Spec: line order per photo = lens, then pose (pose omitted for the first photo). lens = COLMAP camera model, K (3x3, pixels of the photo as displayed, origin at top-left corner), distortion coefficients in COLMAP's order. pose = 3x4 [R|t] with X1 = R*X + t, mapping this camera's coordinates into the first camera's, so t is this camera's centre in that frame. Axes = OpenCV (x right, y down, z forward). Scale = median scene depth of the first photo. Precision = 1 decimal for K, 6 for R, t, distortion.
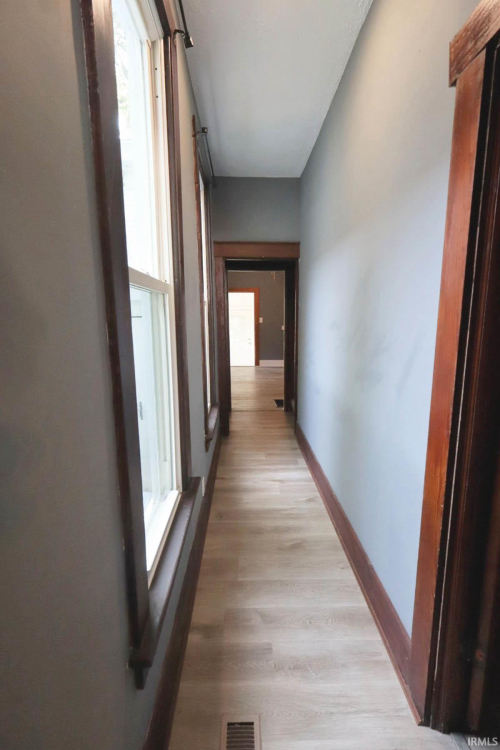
lens RADIAL K [[345.8, 0, 250.0], [0, 345.8, 375.0], [0, 0, 1]] dist [-0.002171, 0.001260]
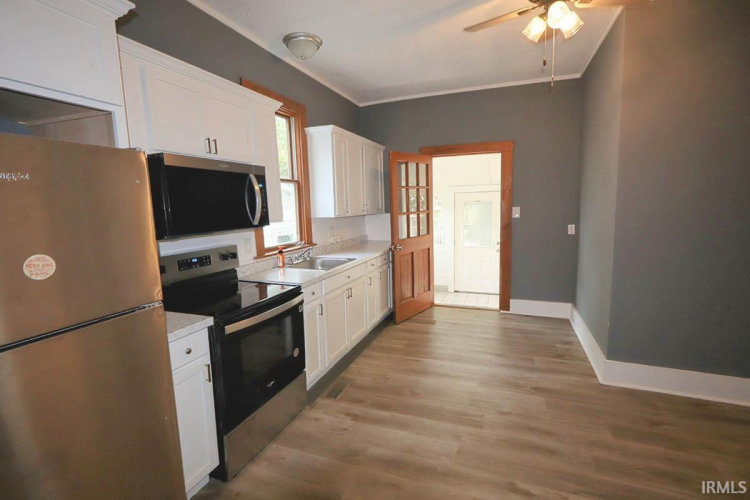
lens RADIAL K [[345.8, 0, 375.0], [0, 345.8, 250.0], [0, 0, 1]] dist [-0.002171, 0.001260]
pose [[0.931725, 0.029003, -0.362004, 0.024665], [-0.025059, 0.999564, 0.015585, -0.111341], [0.362299, -0.005450, 0.932046, 0.508331]]
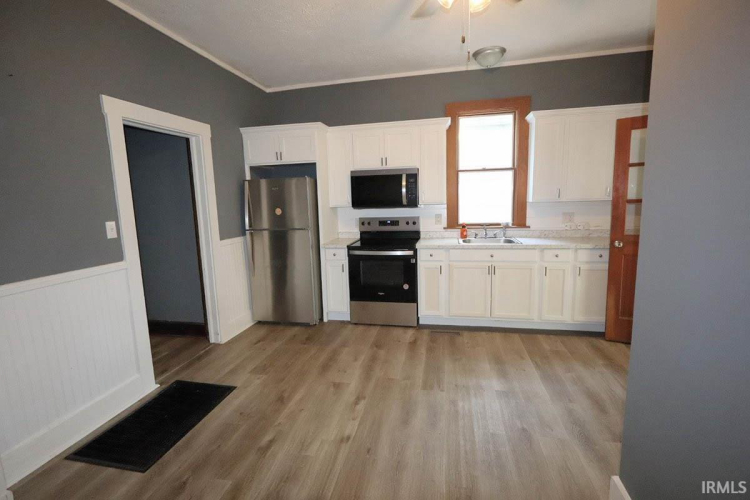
lens RADIAL K [[345.8, 0, 375.0], [0, 345.8, 250.0], [0, 0, 1]] dist [-0.002171, 0.001260]
pose [[-0.215957, 0.155513, -0.963939, 0.259343], [-0.090834, 0.979754, 0.178415, -0.139508], [0.972169, 0.126088, -0.197459, 0.752913]]
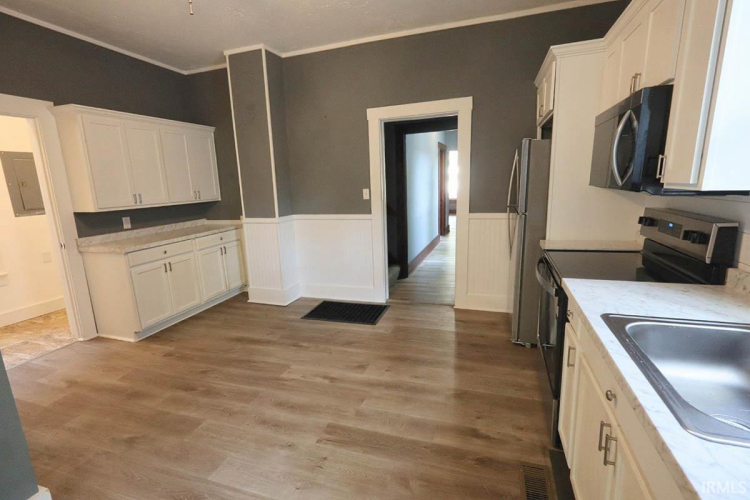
lens RADIAL K [[345.8, 0, 375.0], [0, 345.8, 250.0], [0, 0, 1]] dist [-0.002171, 0.001260]
pose [[-0.943769, -0.027057, 0.329496, -0.083123], [0.081686, 0.946660, 0.311707, -0.155710], [-0.320354, 0.321095, -0.891219, 0.896110]]
